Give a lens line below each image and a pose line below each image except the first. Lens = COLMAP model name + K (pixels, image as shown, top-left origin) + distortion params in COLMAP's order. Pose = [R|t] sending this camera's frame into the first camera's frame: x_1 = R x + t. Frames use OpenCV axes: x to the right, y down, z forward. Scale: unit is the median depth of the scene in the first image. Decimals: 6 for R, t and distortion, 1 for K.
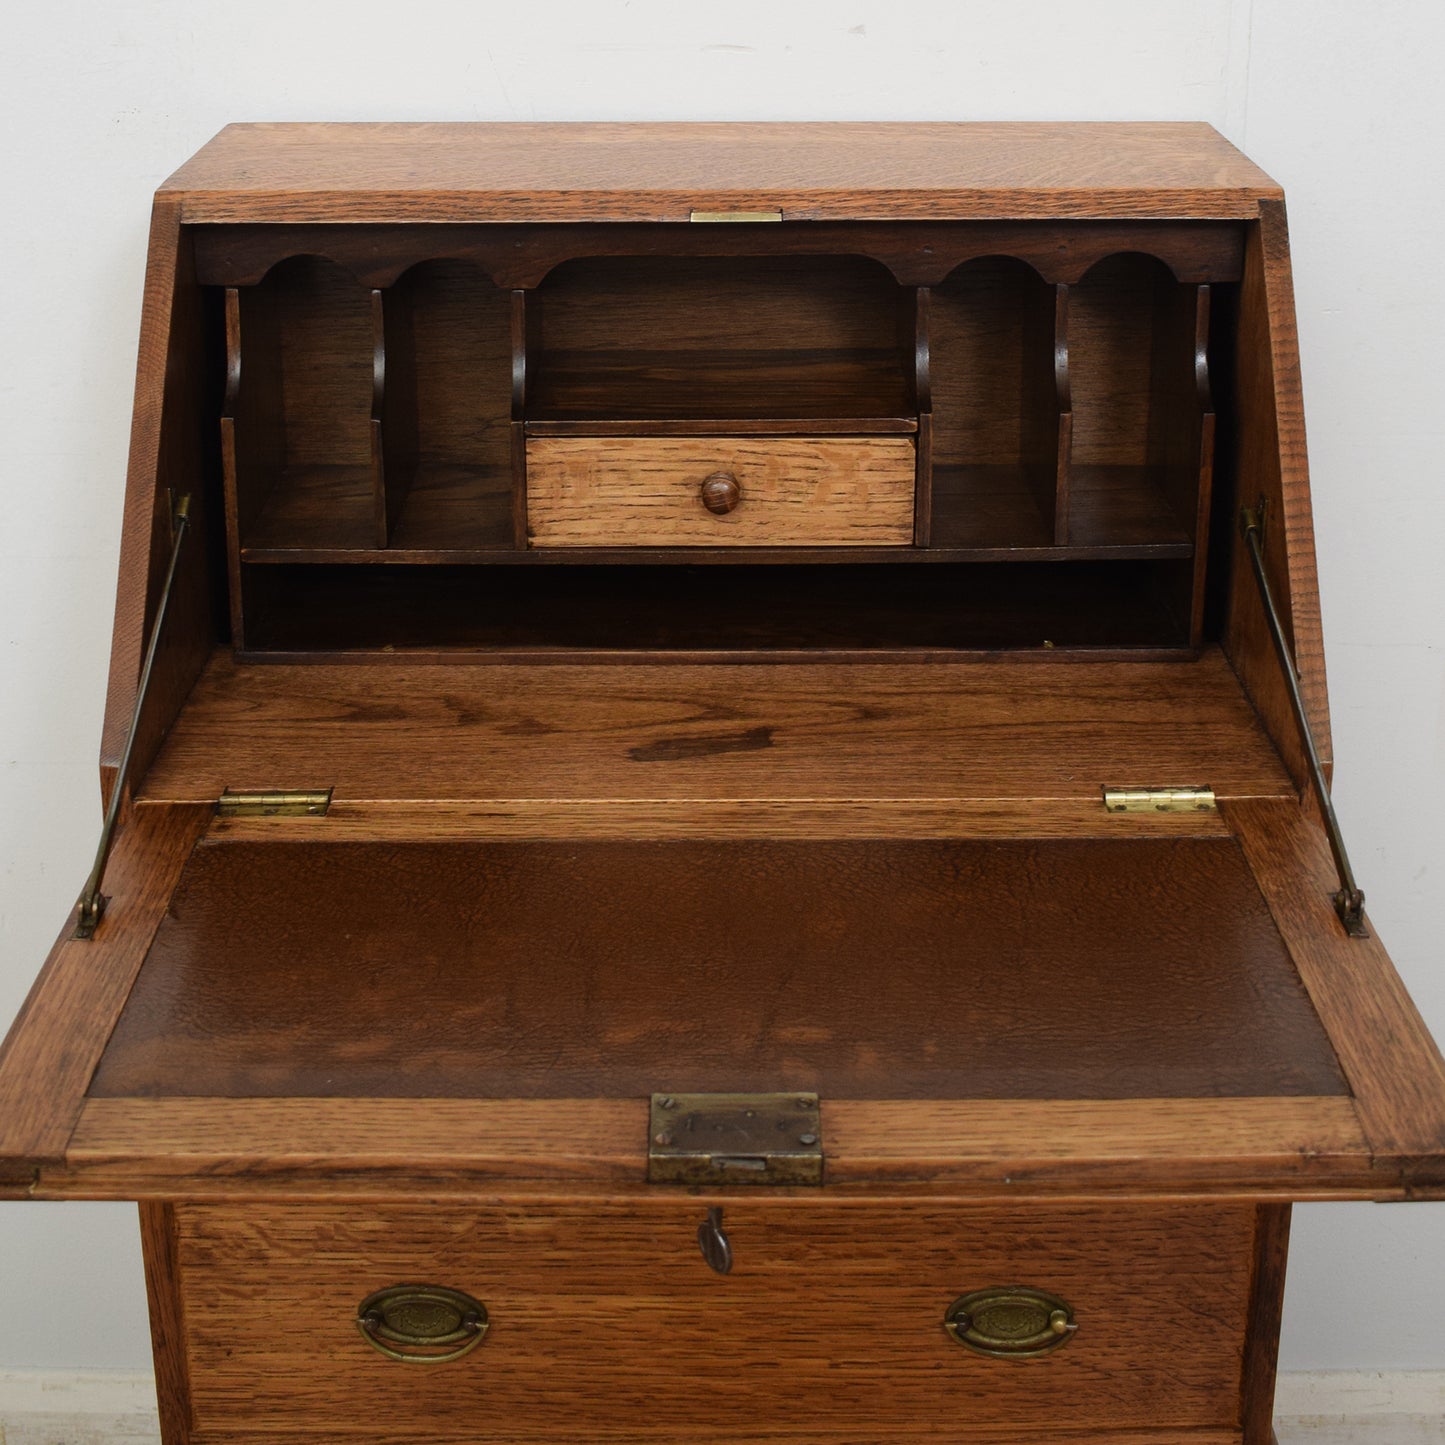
lens RADIAL K [[2367.2, 0, 717.9], [0, 2367.2, 449.4], [0, 0, 1]] dist [-0.093314, 0.000000]
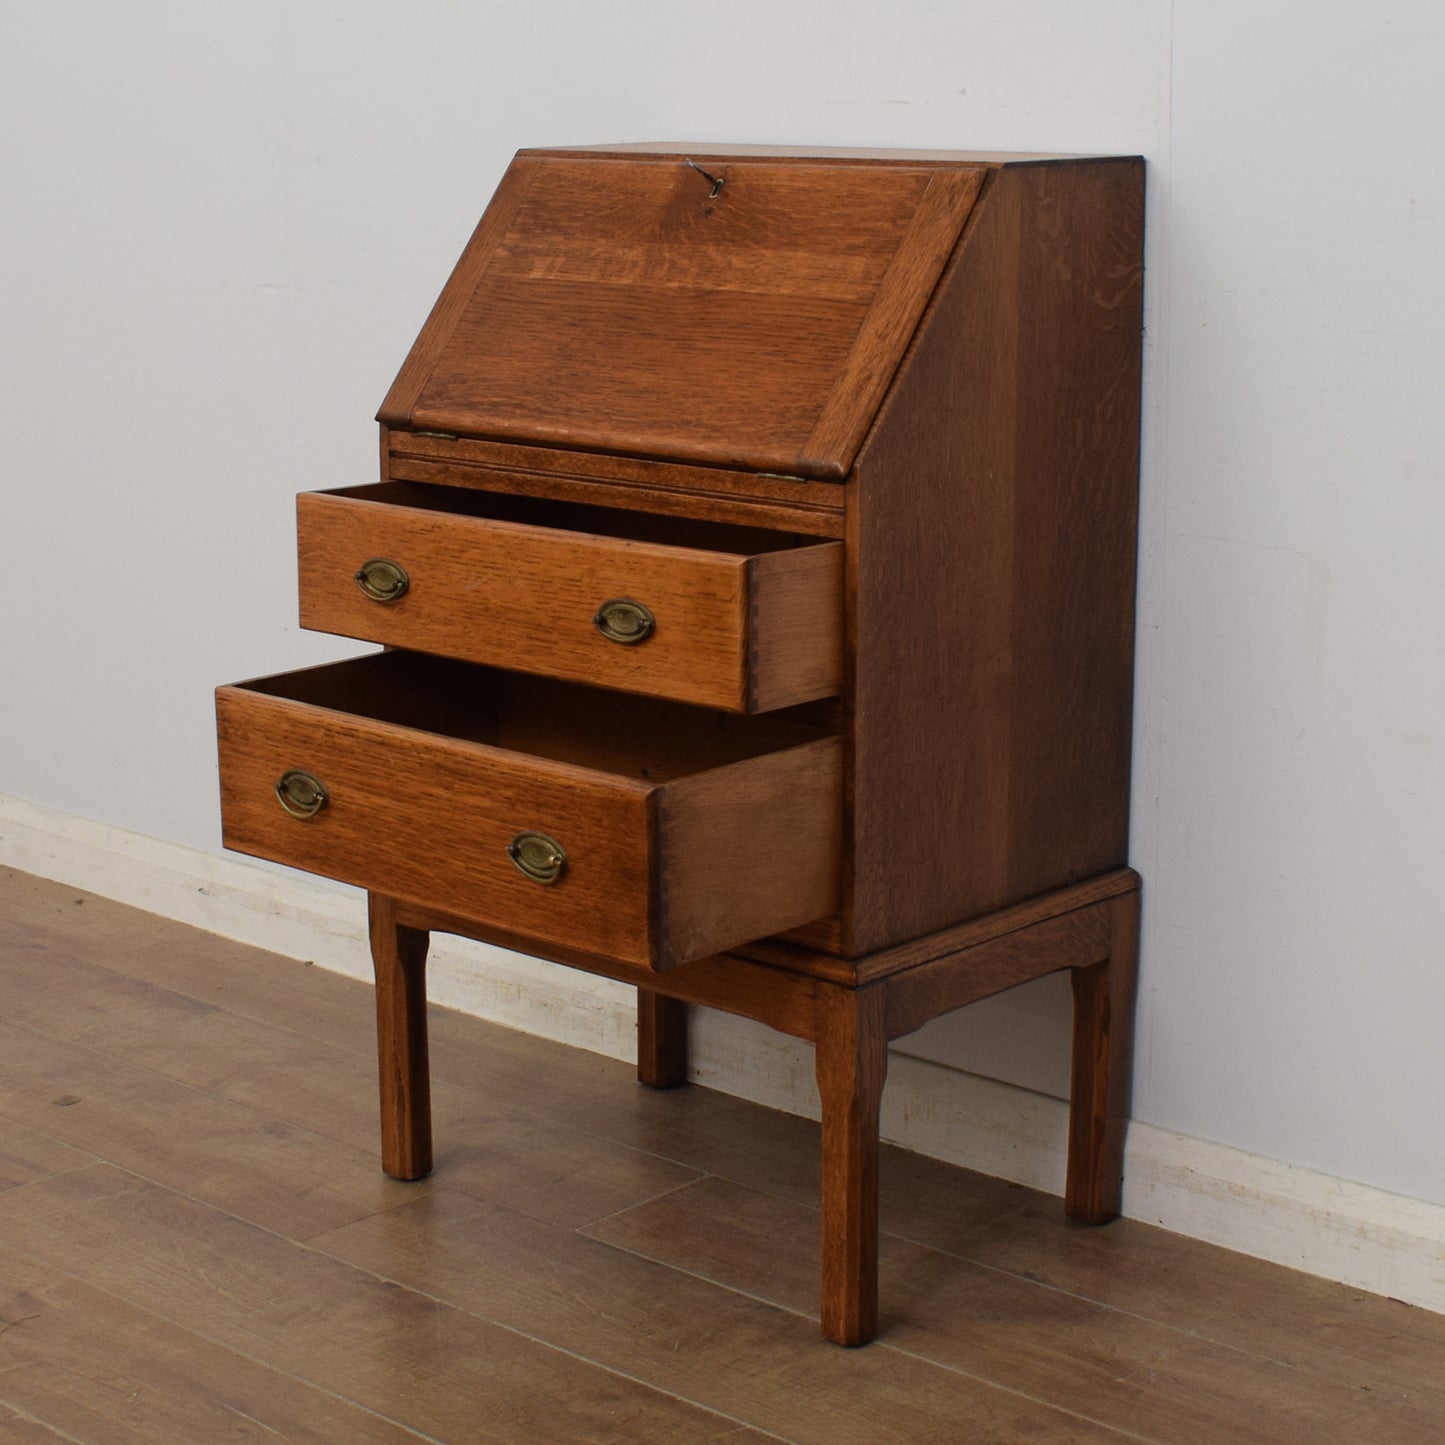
lens RADIAL K [[2950.0, 0, 734.0], [0, 2950.0, 633.4], [0, 0, 1]] dist [-0.076924, 0.000000]
pose [[0.746694, 0.129856, -0.652369, 1.500409], [-0.193114, 0.980837, -0.025797, 0.303228], [0.636518, 0.145244, 0.757463, -0.625544]]
